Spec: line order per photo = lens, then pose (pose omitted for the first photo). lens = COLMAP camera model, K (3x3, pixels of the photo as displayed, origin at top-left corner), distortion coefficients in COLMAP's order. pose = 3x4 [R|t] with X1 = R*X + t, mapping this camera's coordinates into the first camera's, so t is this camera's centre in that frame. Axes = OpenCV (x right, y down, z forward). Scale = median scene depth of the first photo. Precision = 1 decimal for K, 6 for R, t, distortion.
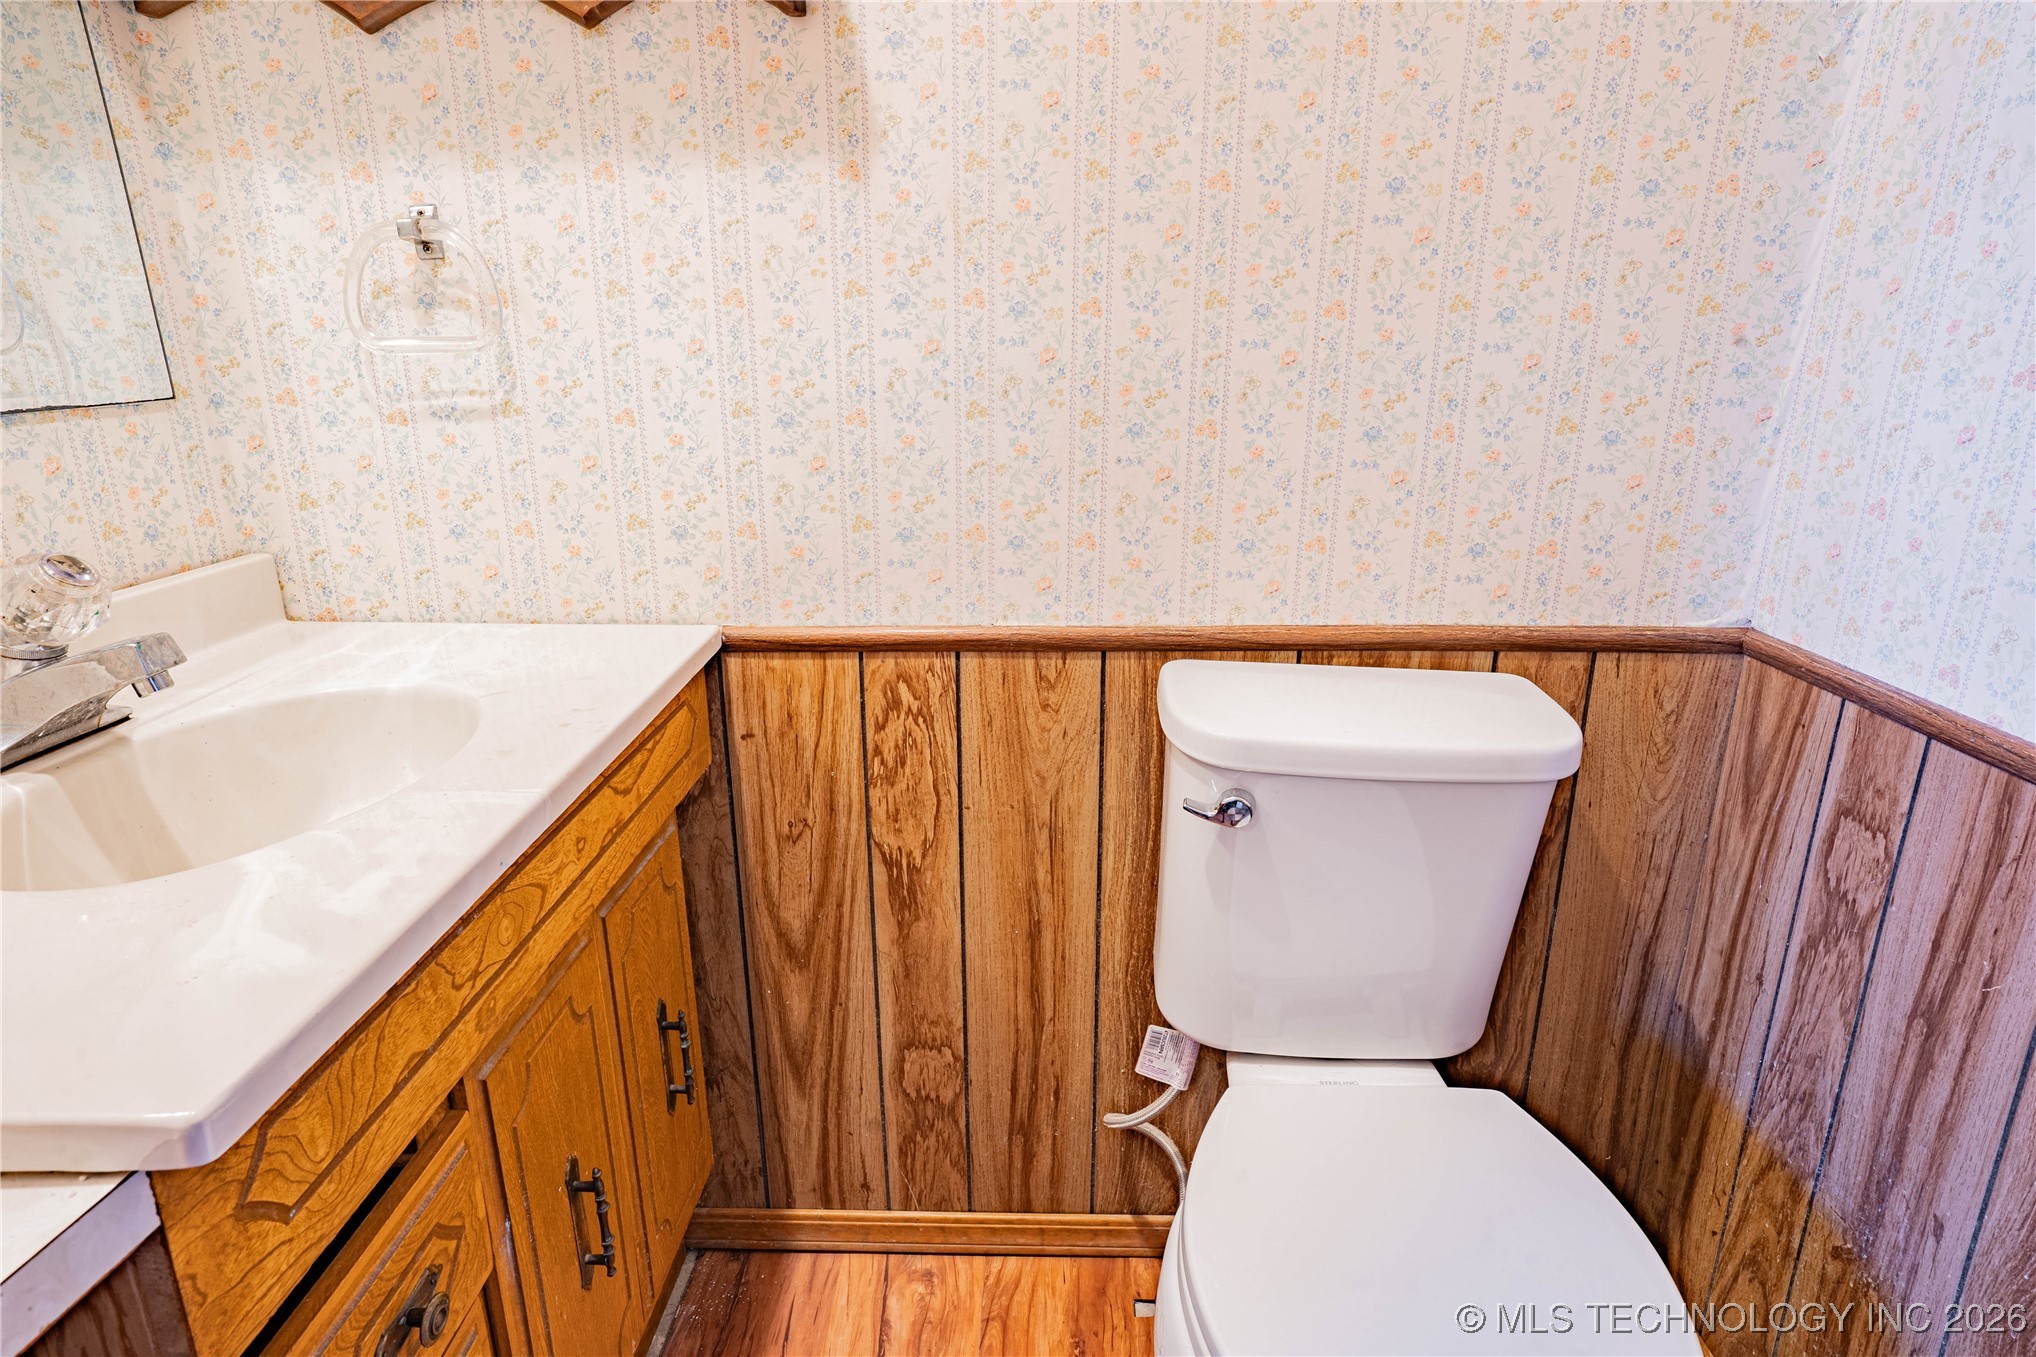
lens RADIAL K [[1127.4, 0, 1013.4], [0, 1127.4, 676.4], [0, 0, 1]] dist [-0.040711, 0.028165]
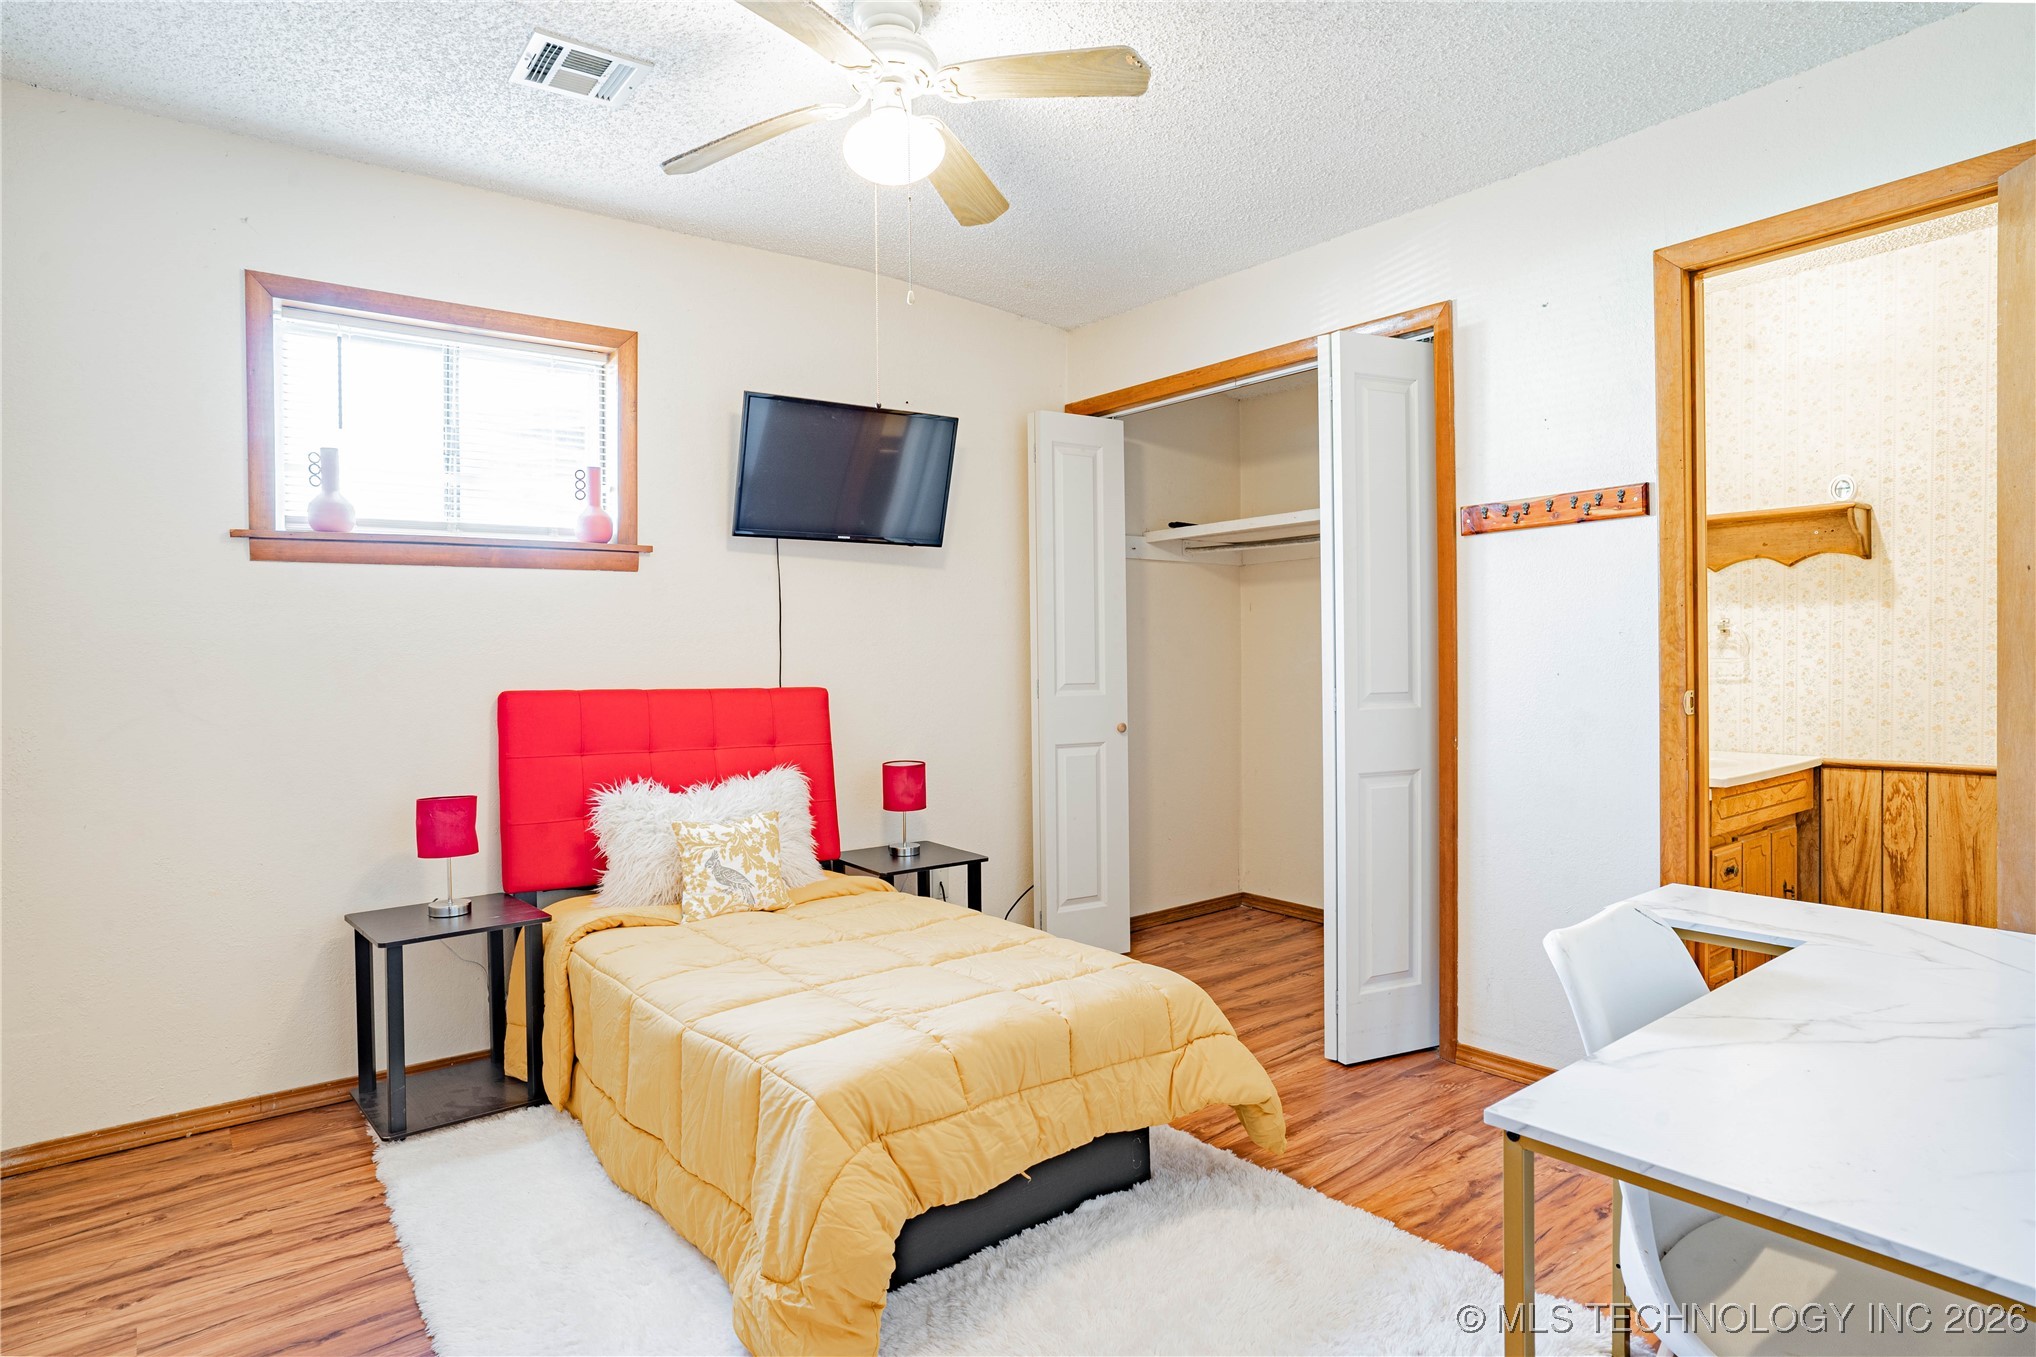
lens RADIAL K [[1127.4, 0, 1019.1], [0, 1127.4, 677.8], [0, 0, 1]] dist [-0.040711, 0.028165]
pose [[0.639156, 0.008170, -0.769033, 0.586723], [-0.209943, 0.963819, -0.164248, 0.635251], [0.739867, 0.266433, 0.617746, -2.229794]]
